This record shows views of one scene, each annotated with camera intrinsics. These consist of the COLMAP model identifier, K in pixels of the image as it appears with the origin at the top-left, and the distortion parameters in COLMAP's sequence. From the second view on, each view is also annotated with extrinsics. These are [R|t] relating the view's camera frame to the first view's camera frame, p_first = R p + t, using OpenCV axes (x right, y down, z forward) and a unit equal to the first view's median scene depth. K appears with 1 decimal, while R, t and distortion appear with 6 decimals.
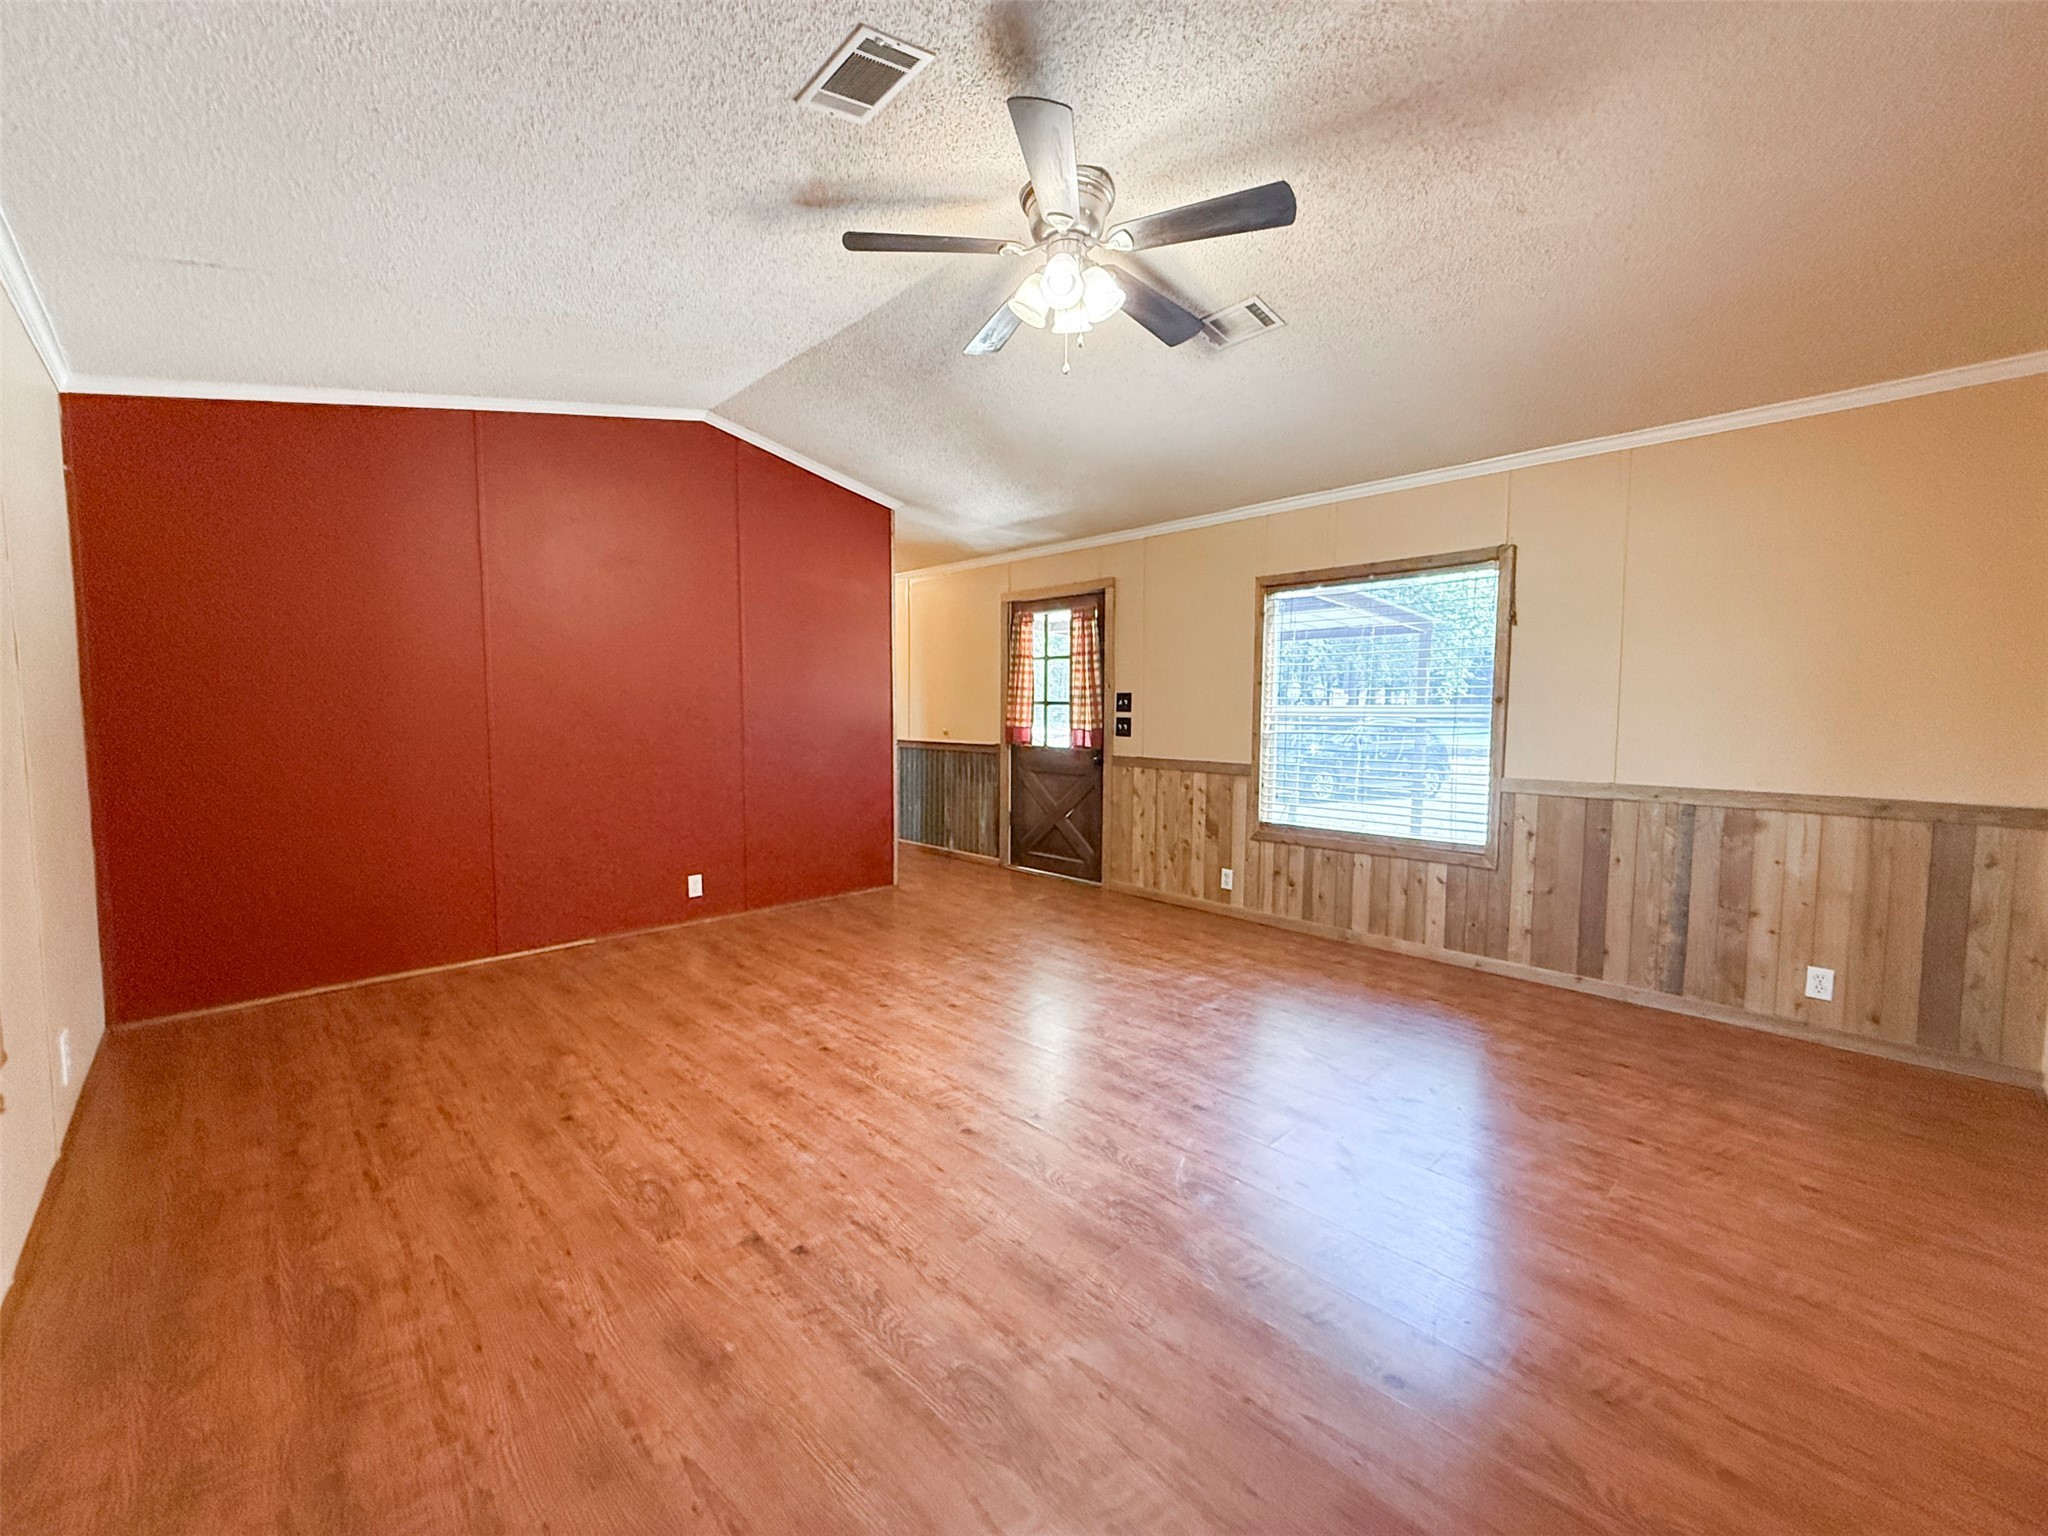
lens RADIAL K [[813.2, 0, 1020.1], [0, 813.2, 770.1], [0, 0, 1]] dist [0.001279, -0.000510]
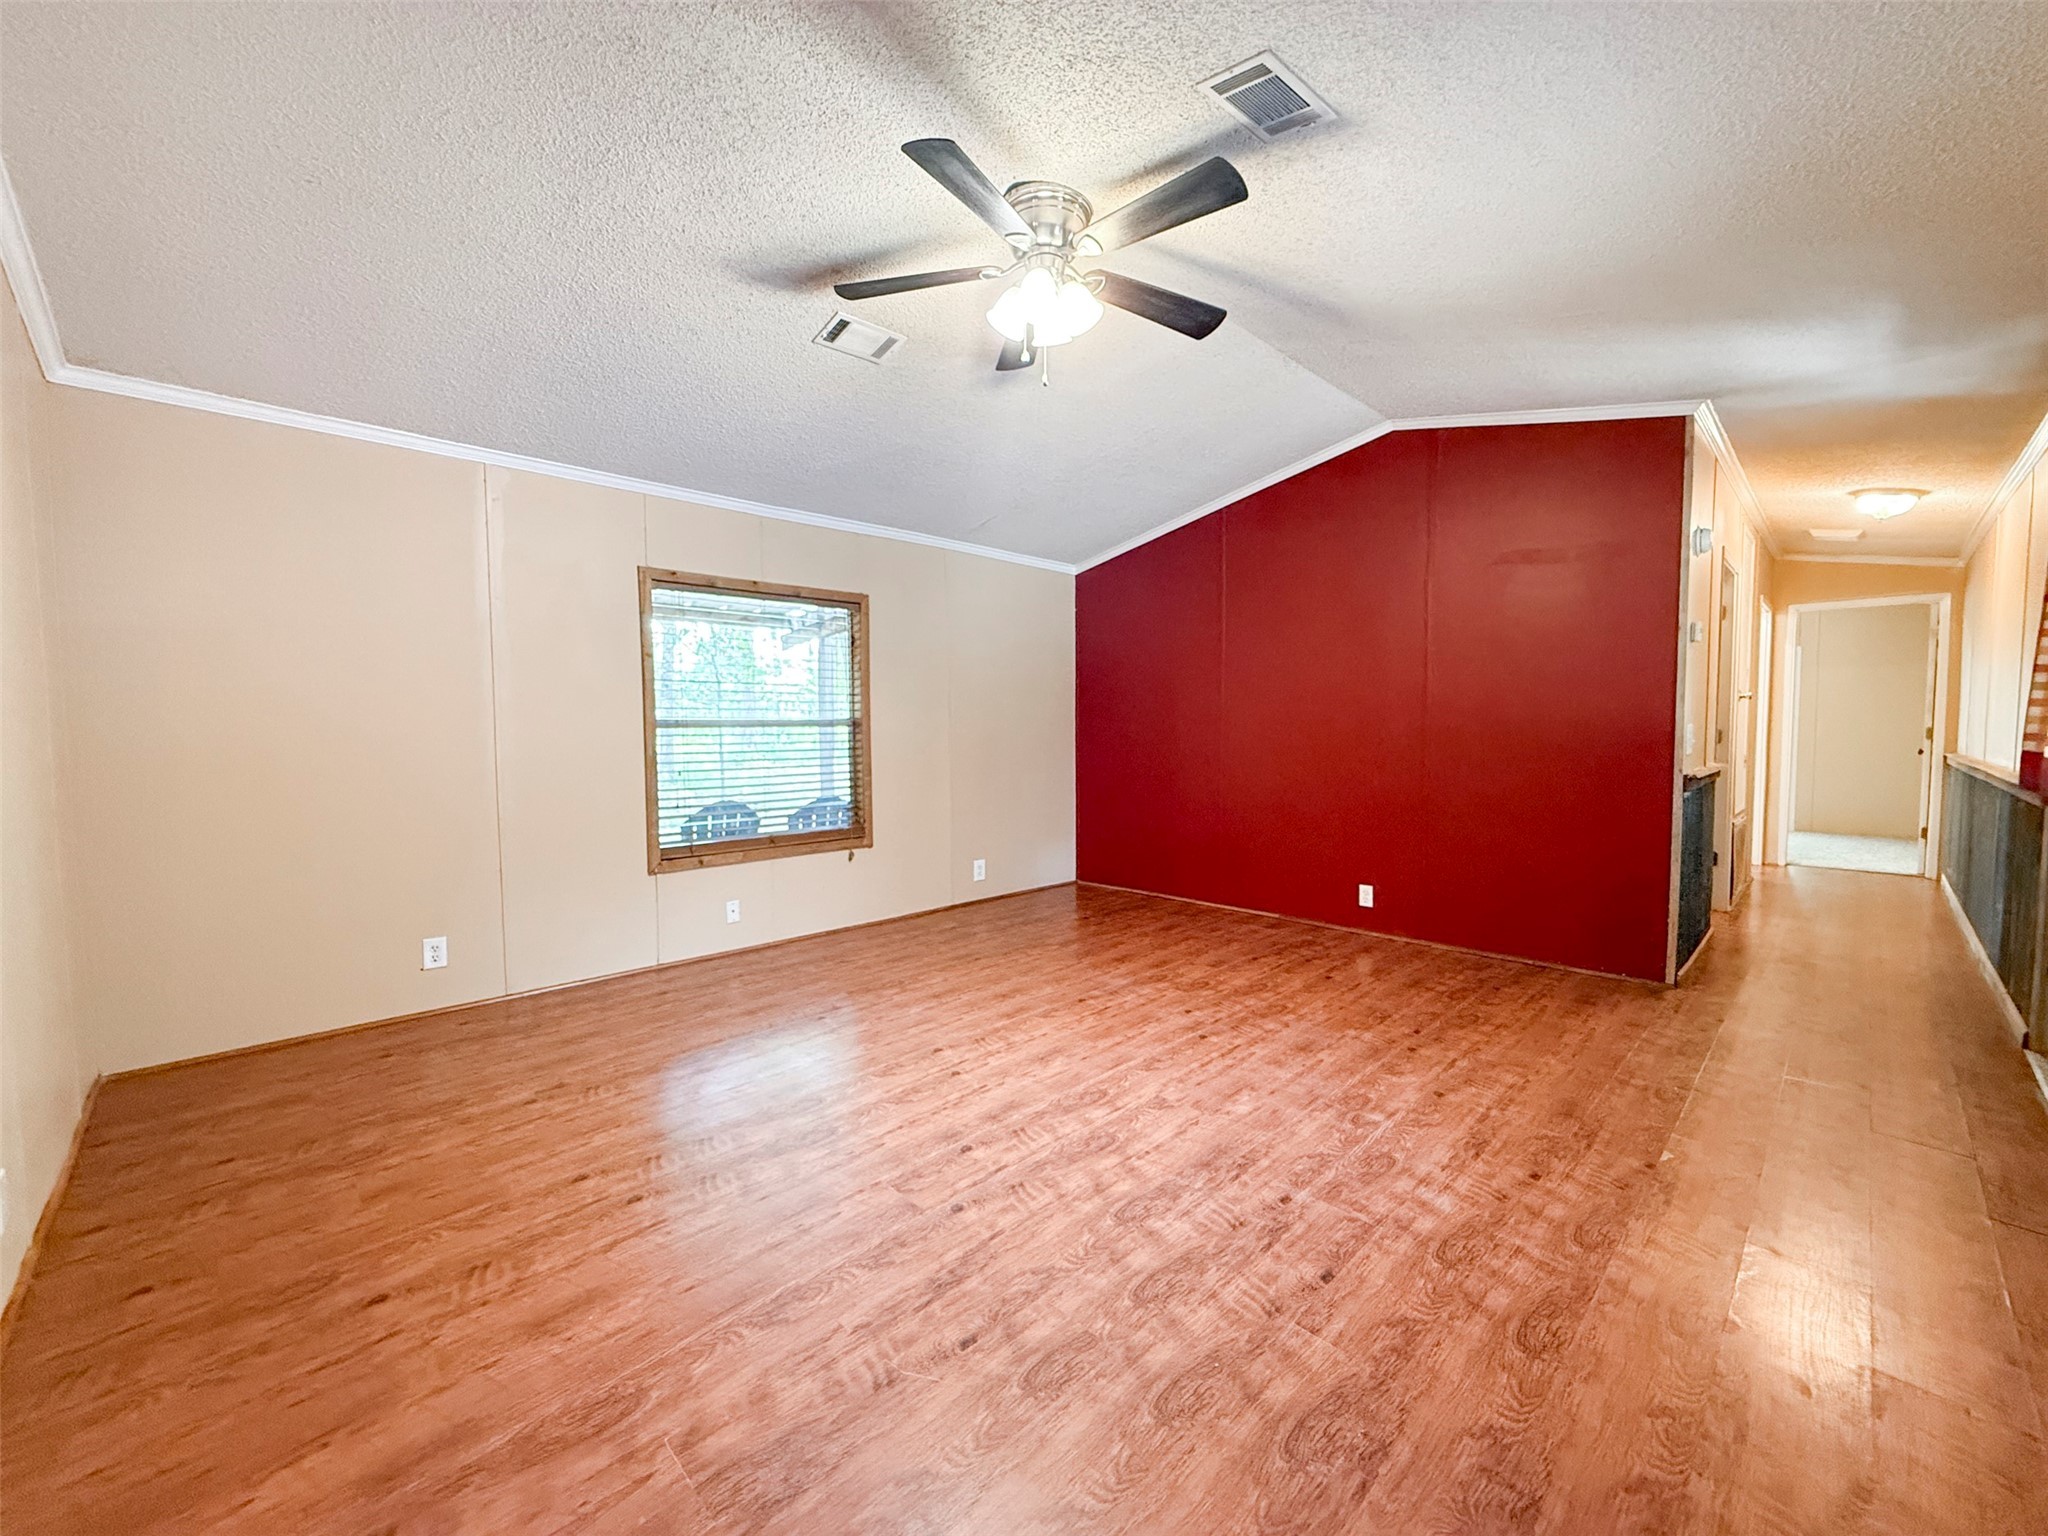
lens RADIAL K [[813.2, 0, 1020.1], [0, 813.2, 770.1], [0, 0, 1]] dist [0.001279, -0.000510]
pose [[-0.001270, 0.048926, -0.998802, 0.800605], [-0.069620, 0.996375, 0.048895, -0.044303], [0.997573, 0.069599, 0.002141, 0.736182]]
